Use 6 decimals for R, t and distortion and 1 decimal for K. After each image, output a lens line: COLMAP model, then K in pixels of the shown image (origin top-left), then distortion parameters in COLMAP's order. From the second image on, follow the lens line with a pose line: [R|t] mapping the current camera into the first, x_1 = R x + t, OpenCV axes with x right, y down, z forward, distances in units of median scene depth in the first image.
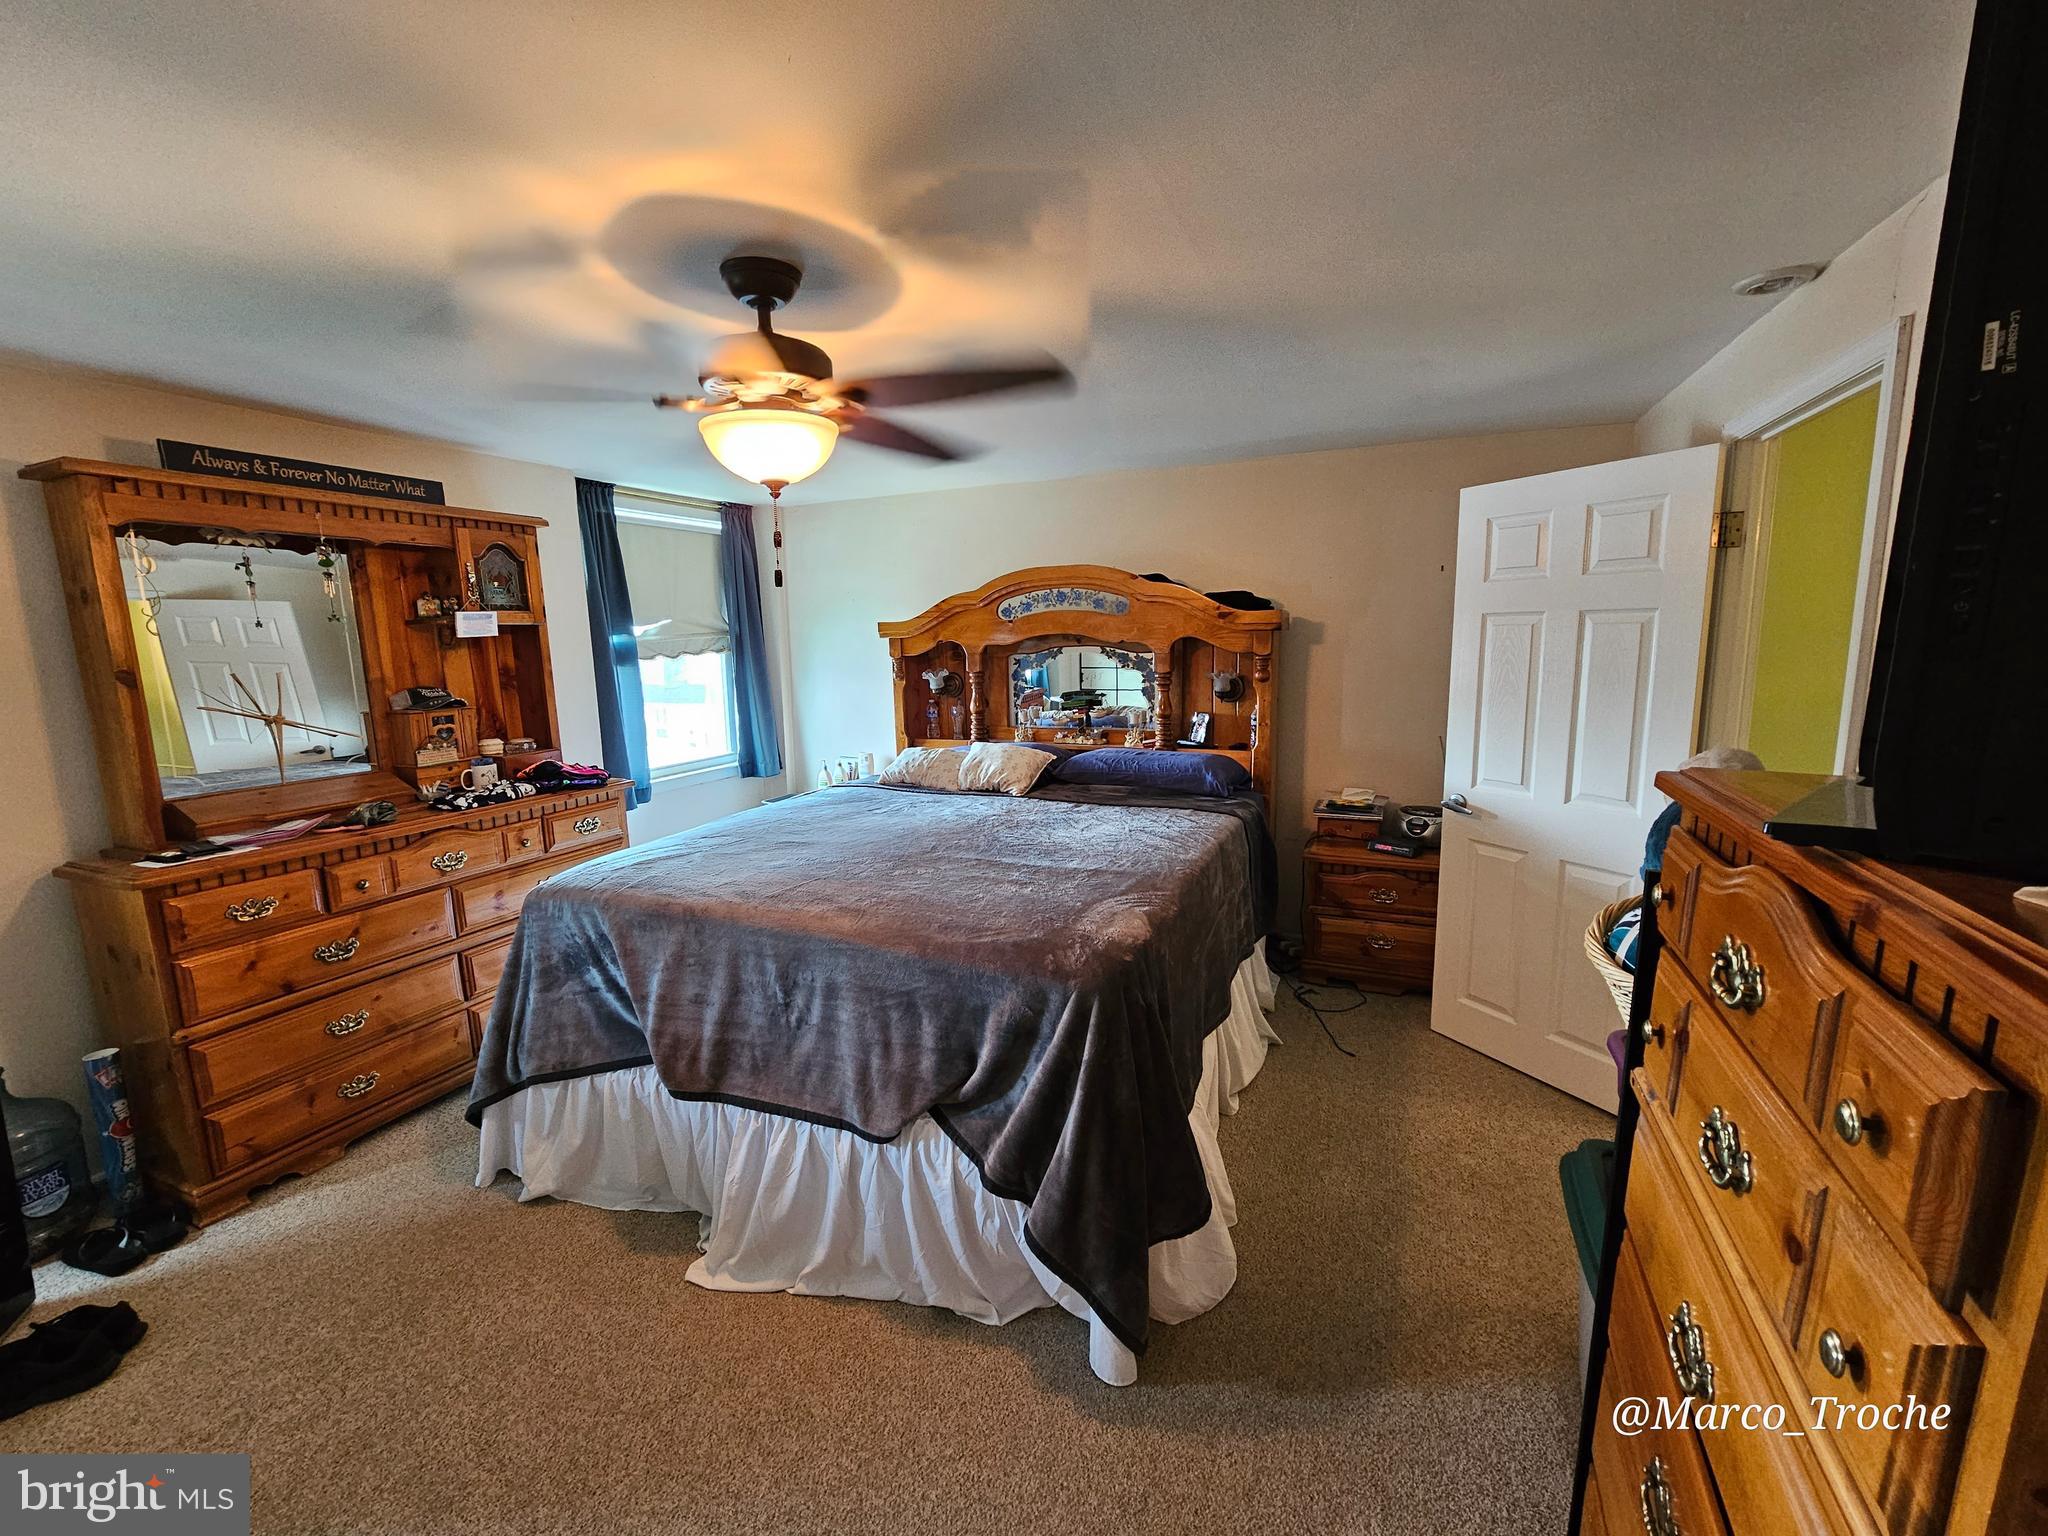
lens RADIAL K [[837.4, 0, 1024.0], [0, 837.4, 768.0], [0, 0, 1]] dist [-0.001786, 0.000142]
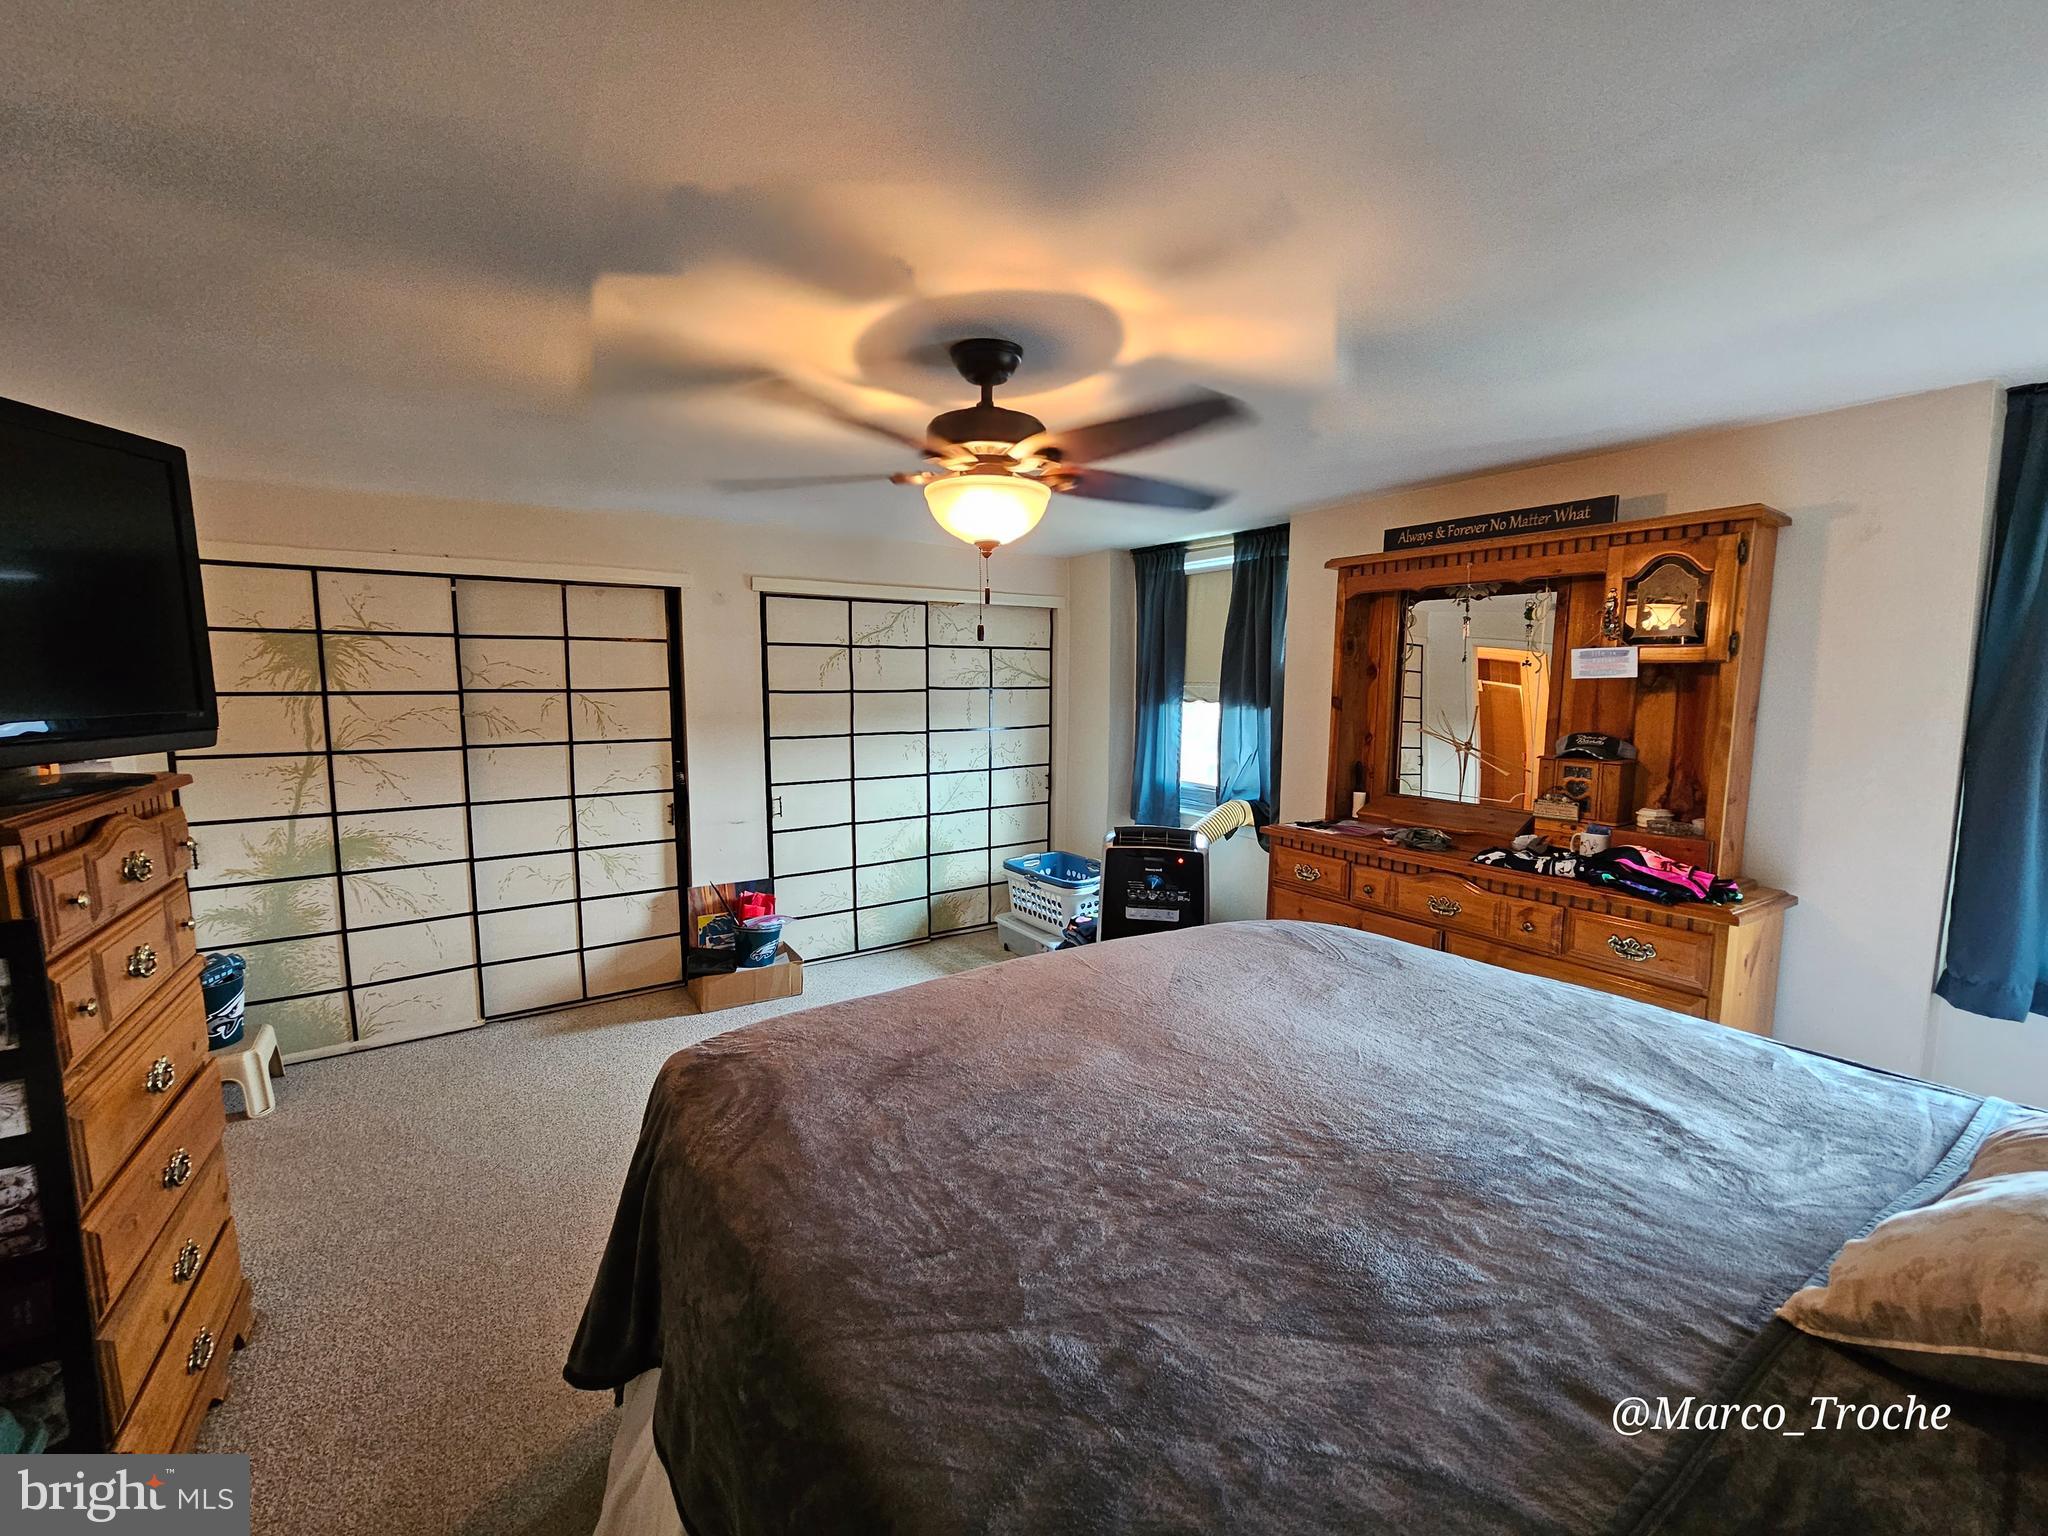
lens RADIAL K [[837.4, 0, 1024.0], [0, 837.4, 768.0], [0, 0, 1]] dist [-0.001786, 0.000142]
pose [[-0.534355, 0.113093, -0.837660, 0.390307], [-0.123127, 0.970024, 0.209509, -0.194852], [0.836244, 0.215091, -0.504412, 1.078658]]
